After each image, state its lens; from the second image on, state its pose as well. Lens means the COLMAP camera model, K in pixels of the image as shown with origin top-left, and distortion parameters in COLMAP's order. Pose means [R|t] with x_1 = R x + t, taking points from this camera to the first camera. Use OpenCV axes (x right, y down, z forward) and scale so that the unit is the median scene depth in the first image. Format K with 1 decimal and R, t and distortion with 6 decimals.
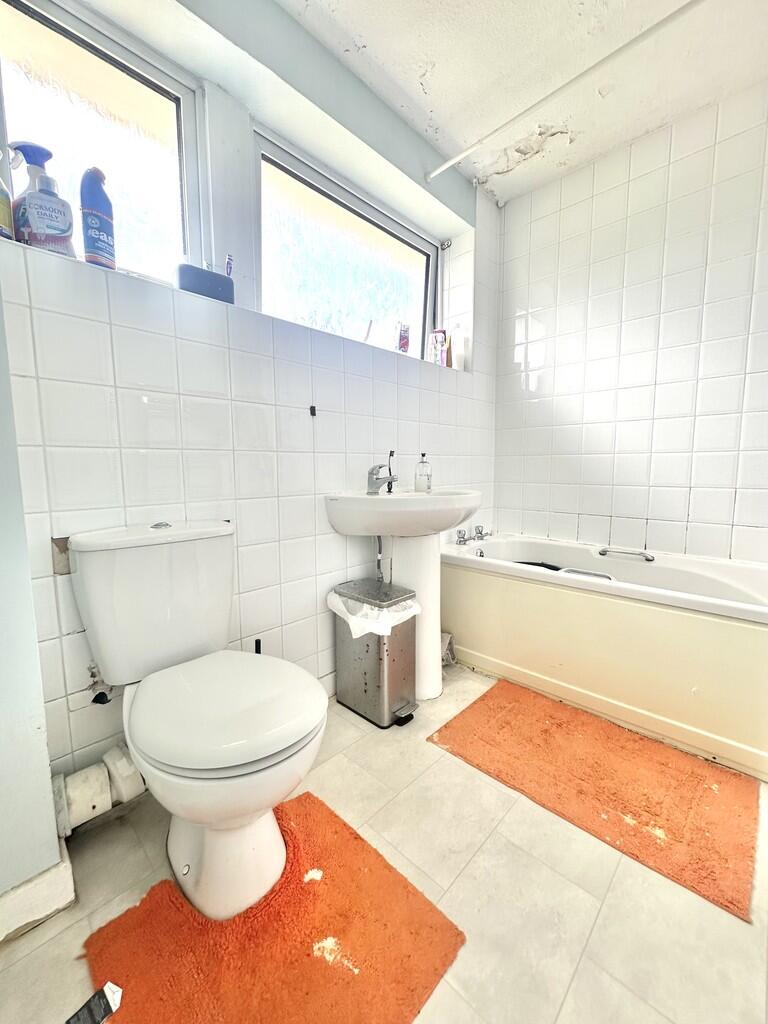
lens RADIAL K [[406.5, 0, 384.7], [0, 406.5, 509.8], [0, 0, 1]] dist [0.003285, -0.000047]
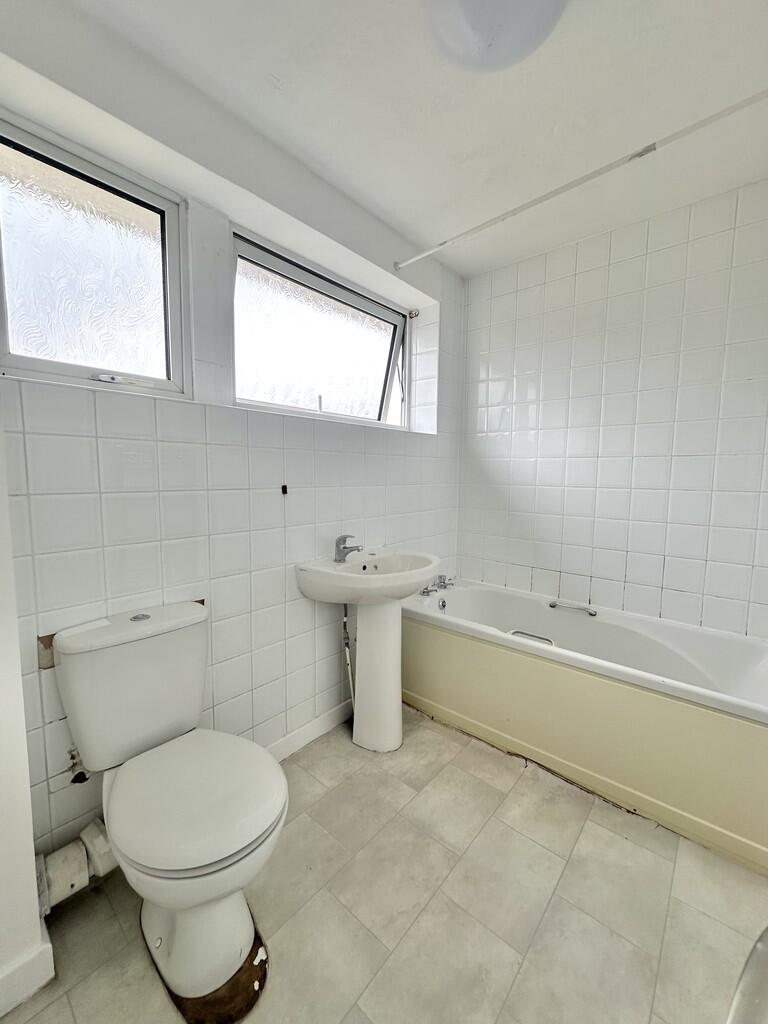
lens RADIAL K [[406.5, 0, 383.7], [0, 406.5, 513.4], [0, 0, 1]] dist [0.003285, -0.000047]
pose [[0.998482, 0.012569, 0.053626, 0.041737], [-0.011910, 0.999850, -0.012584, -0.232536], [-0.053776, 0.011926, 0.998482, -0.130119]]
